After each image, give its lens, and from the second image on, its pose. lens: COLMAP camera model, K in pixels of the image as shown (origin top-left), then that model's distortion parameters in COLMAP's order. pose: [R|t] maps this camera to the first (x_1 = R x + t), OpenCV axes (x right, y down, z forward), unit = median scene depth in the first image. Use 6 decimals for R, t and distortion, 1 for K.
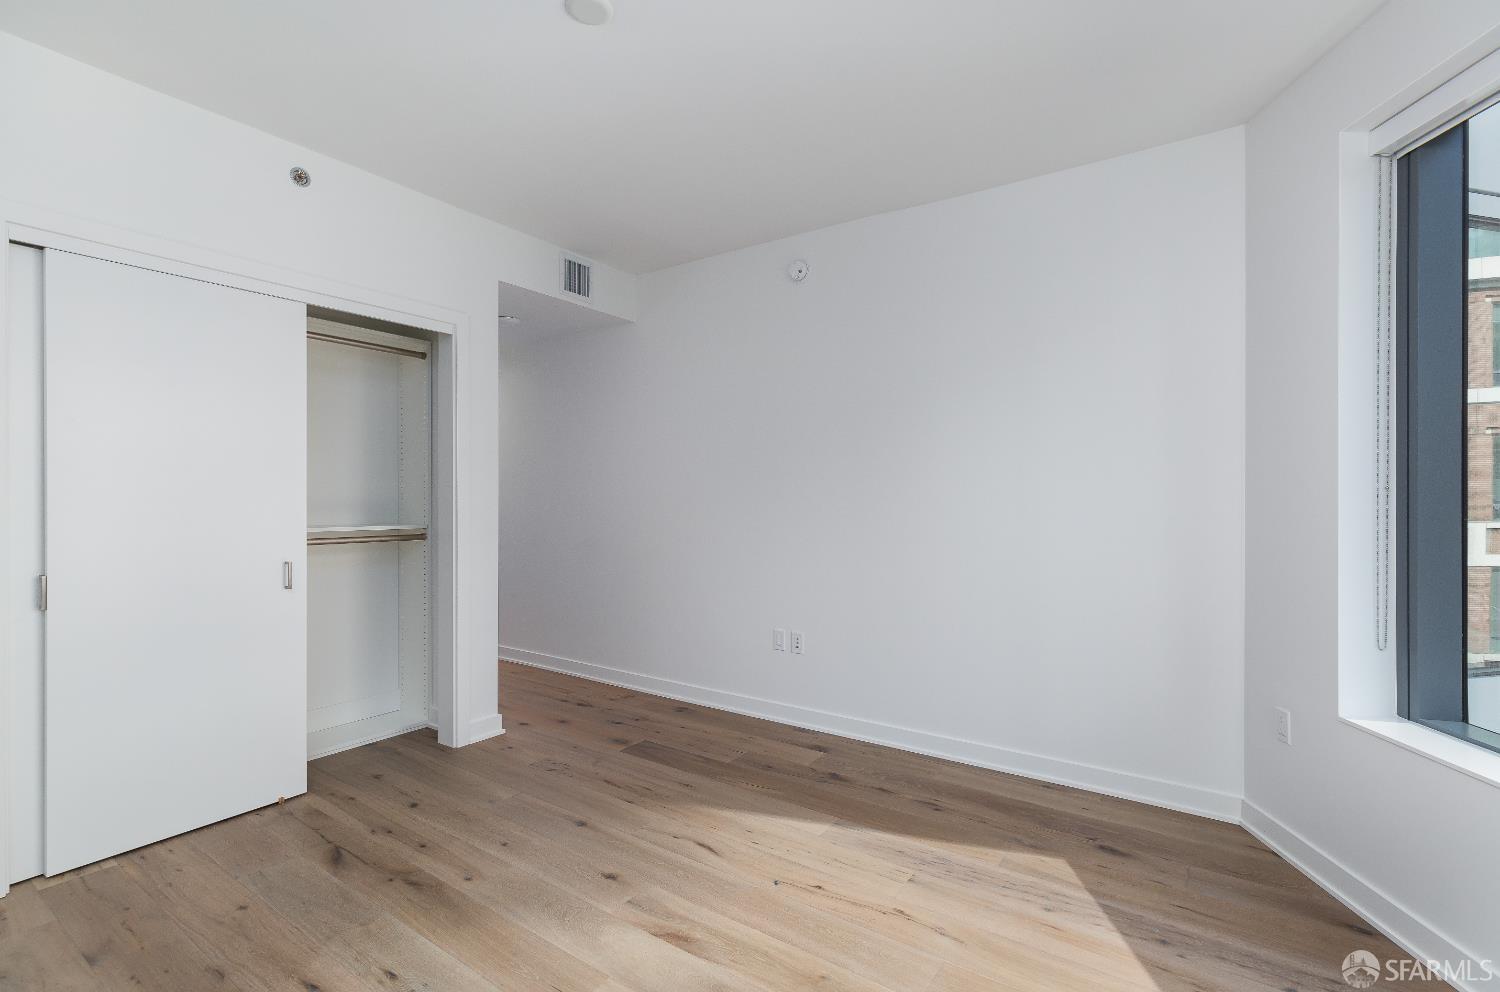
lens RADIAL K [[706.2, 0, 746.0], [0, 706.2, 497.0], [0, 0, 1]] dist [0.013933, -0.000713]
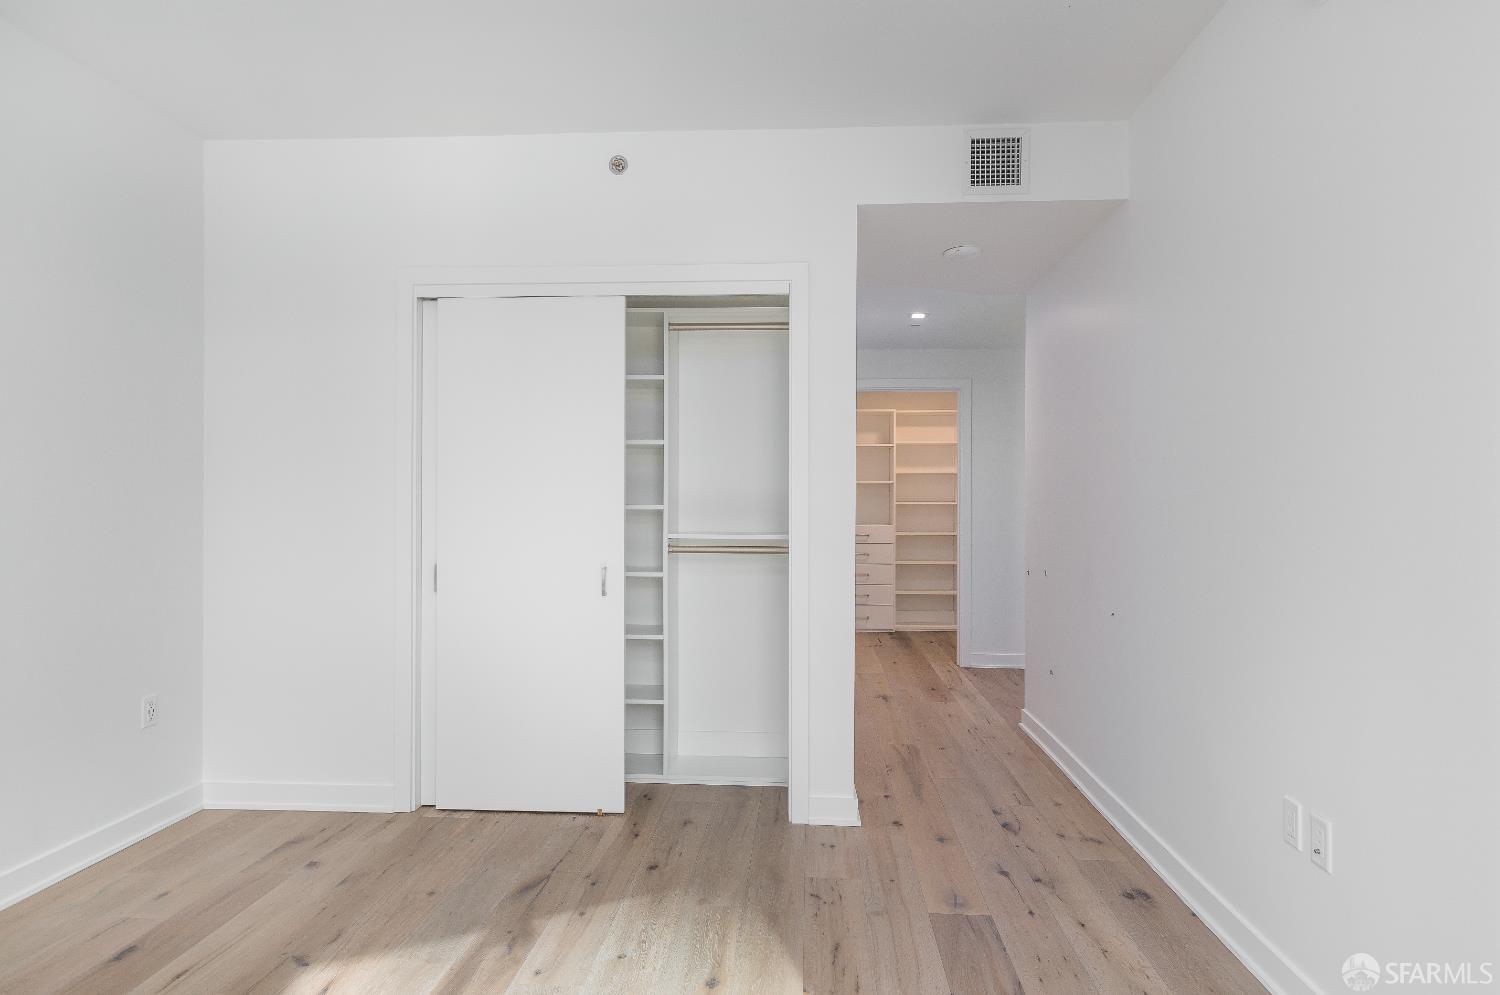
lens RADIAL K [[866.8, 0, 747.2], [0, 866.8, 503.0], [0, 0, 1]] dist [0.005134, 0.001667]
pose [[0.495732, 0.000396, -0.868476, 0.414178], [-0.000840, 1.000000, -0.000023, 0.002700], [0.868475, 0.000741, 0.495732, 0.509884]]
